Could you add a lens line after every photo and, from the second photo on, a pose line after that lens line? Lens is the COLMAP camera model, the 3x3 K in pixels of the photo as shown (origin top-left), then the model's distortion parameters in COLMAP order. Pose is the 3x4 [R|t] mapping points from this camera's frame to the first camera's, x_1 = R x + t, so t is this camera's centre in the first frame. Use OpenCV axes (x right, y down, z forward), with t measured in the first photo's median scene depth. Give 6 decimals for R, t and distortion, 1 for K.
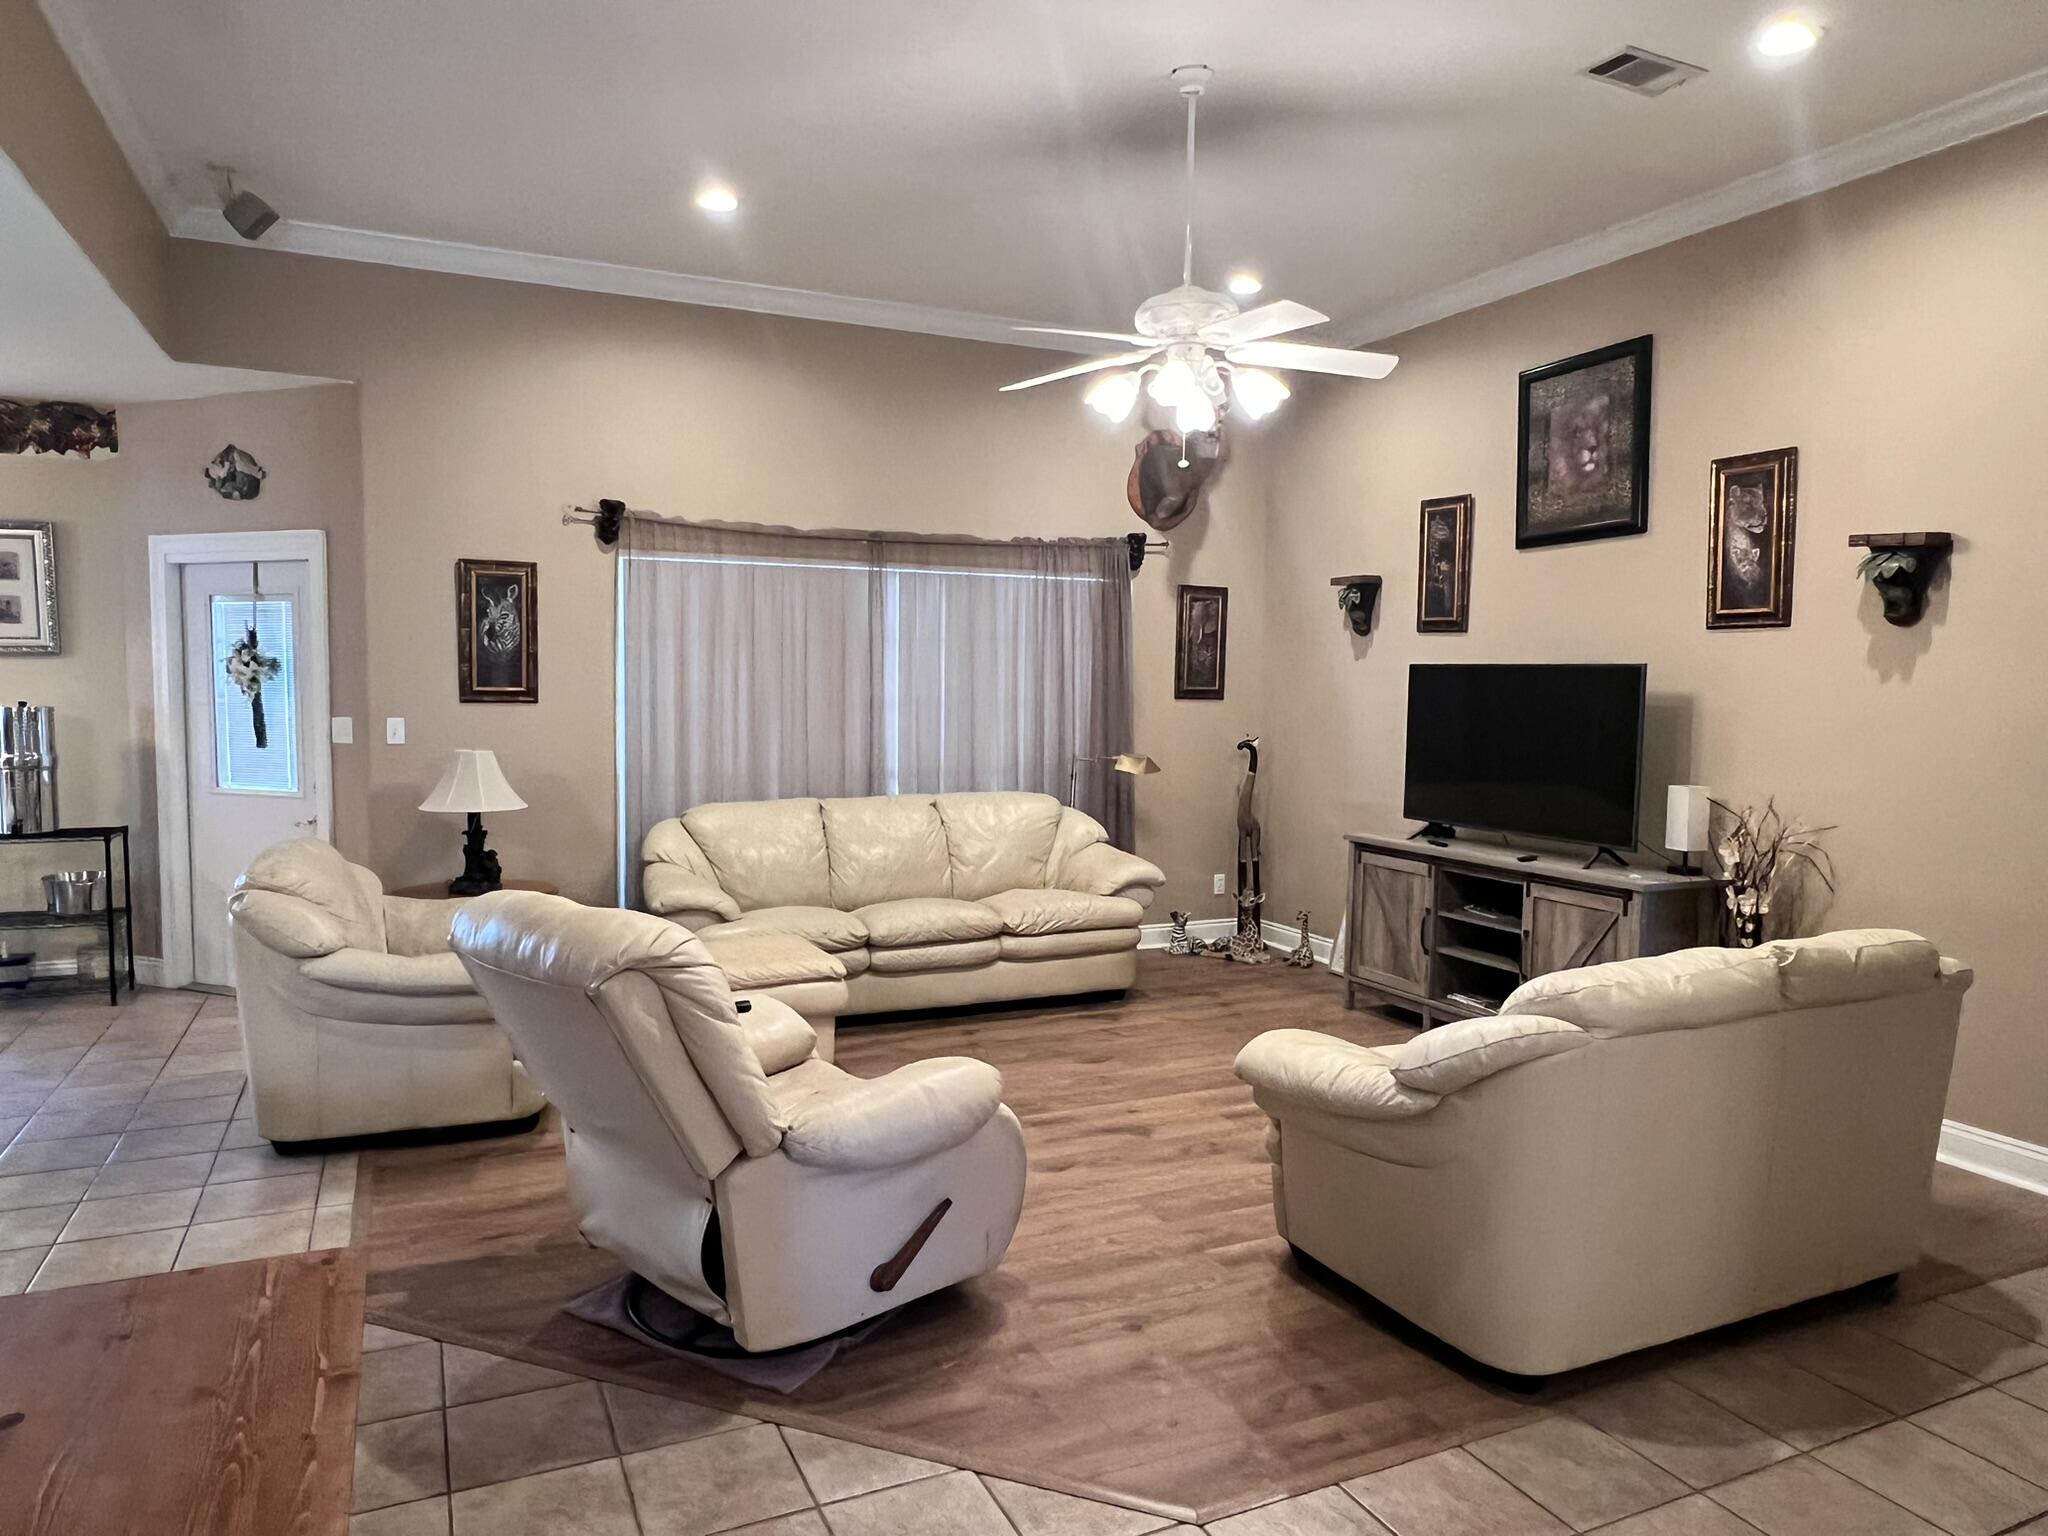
lens RADIAL K [[1309.9, 0, 1022.4], [0, 1309.9, 769.2], [0, 0, 1]] dist [-0.001010, -0.002616]
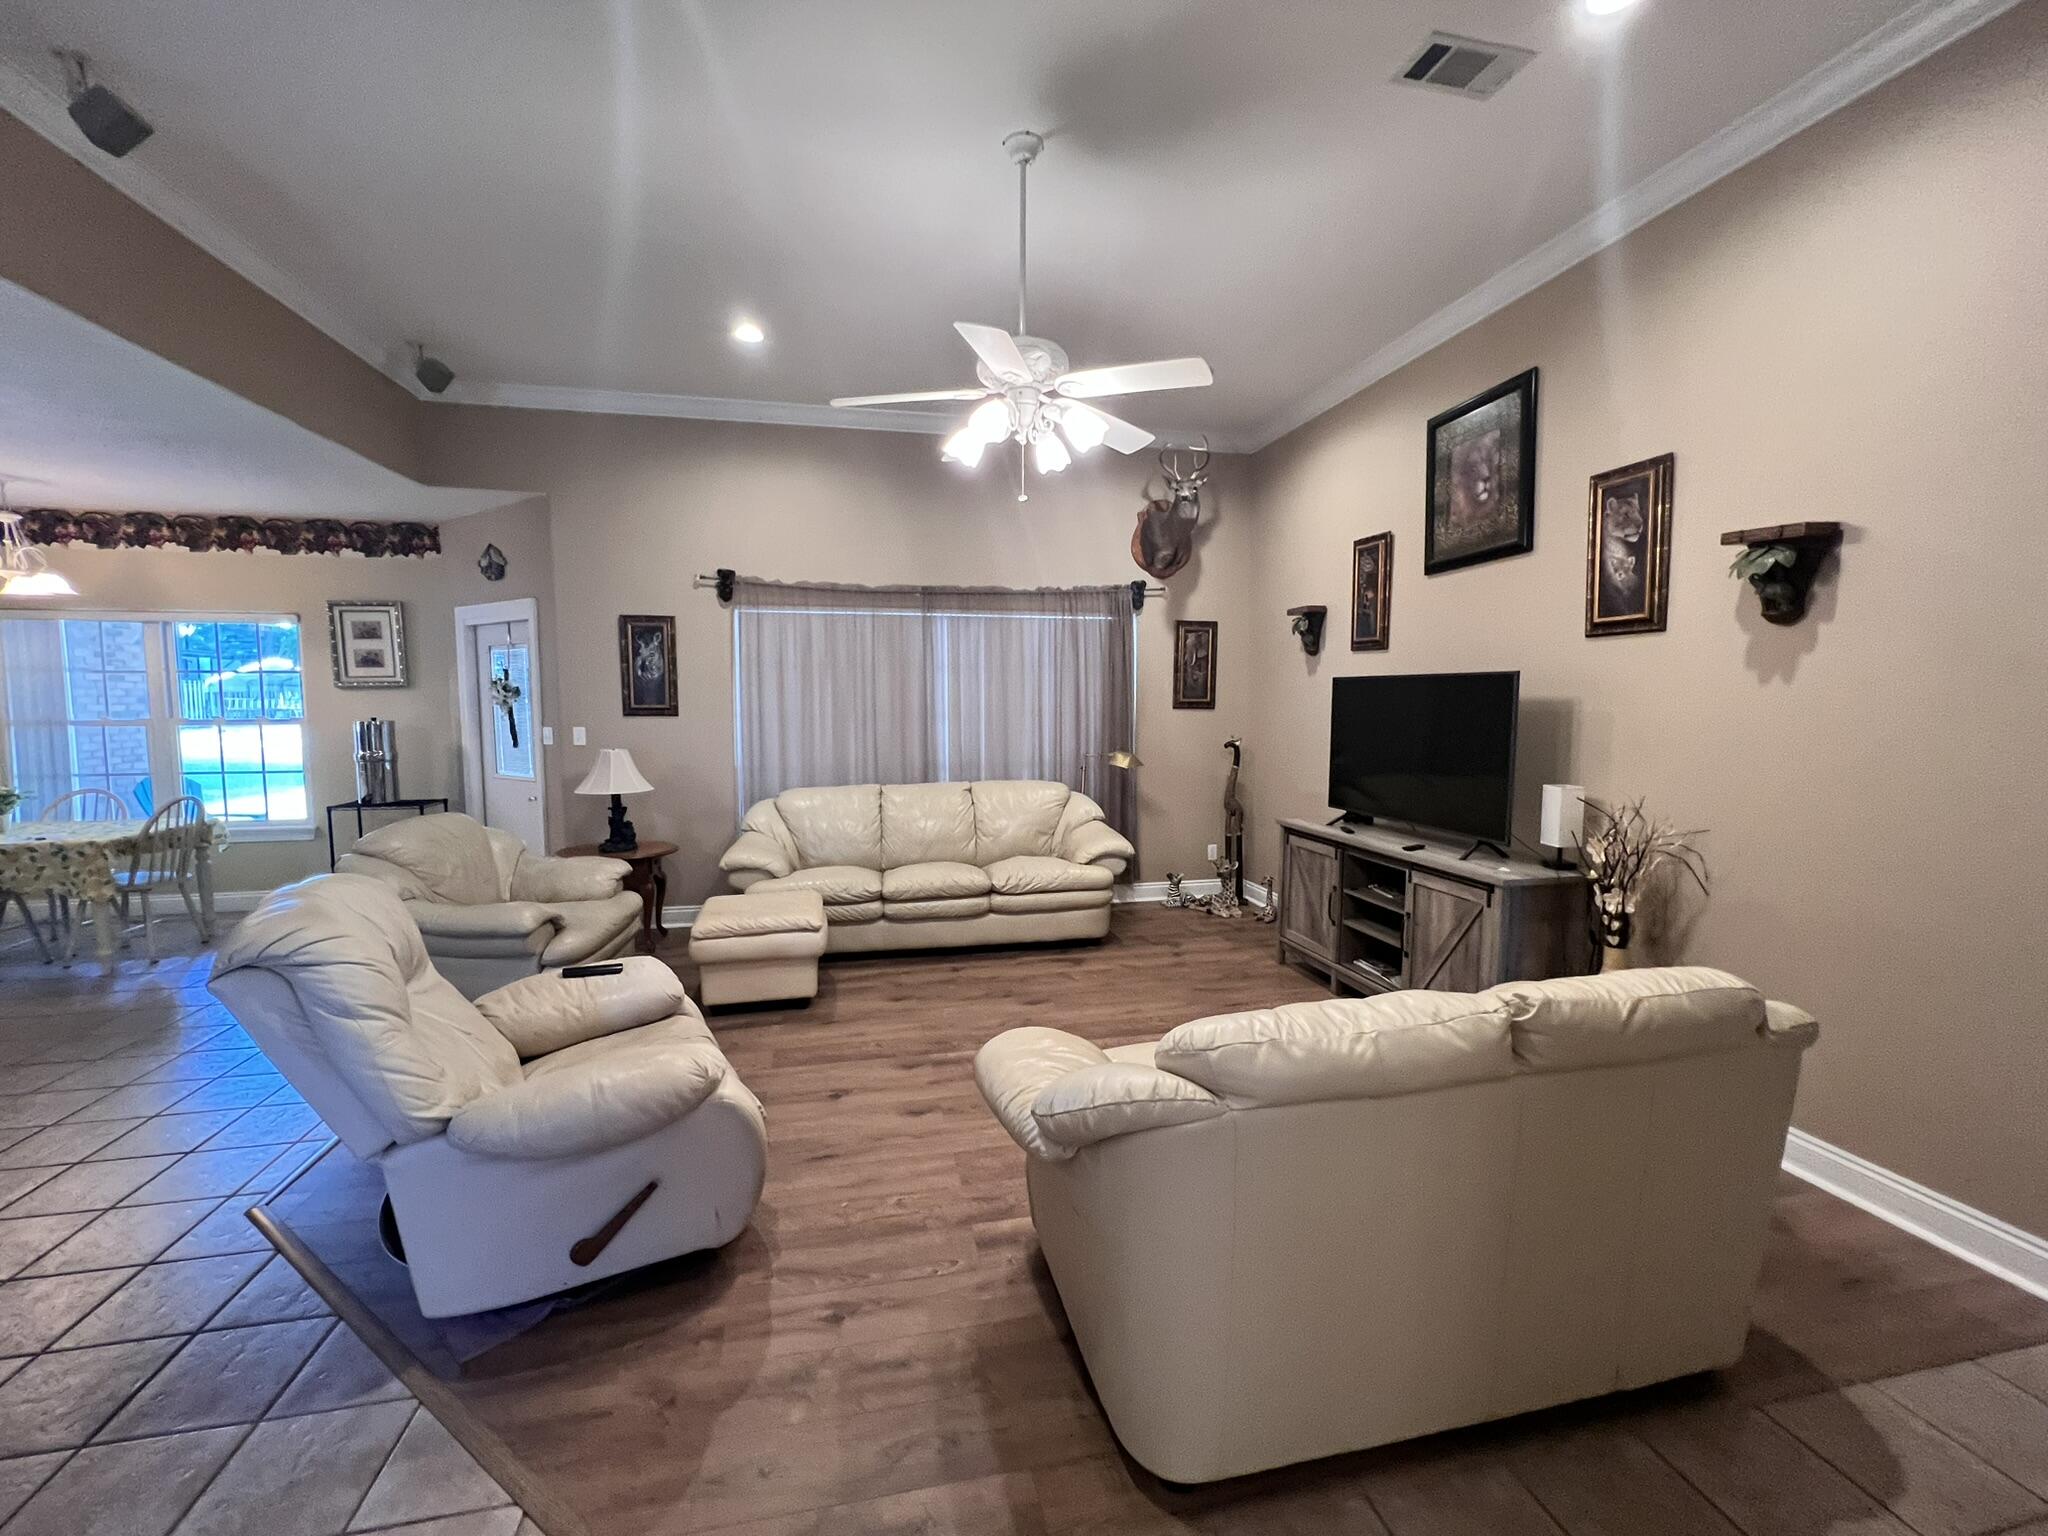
lens RADIAL K [[833.6, 0, 1024.2], [0, 833.6, 763.0], [0, 0, 1]] dist [-0.003000, -0.000025]
pose [[0.975802, 0.004300, -0.218613, 0.196922], [-0.002528, 0.999962, 0.008388, -0.008684], [0.218641, -0.007632, 0.975776, 0.211139]]
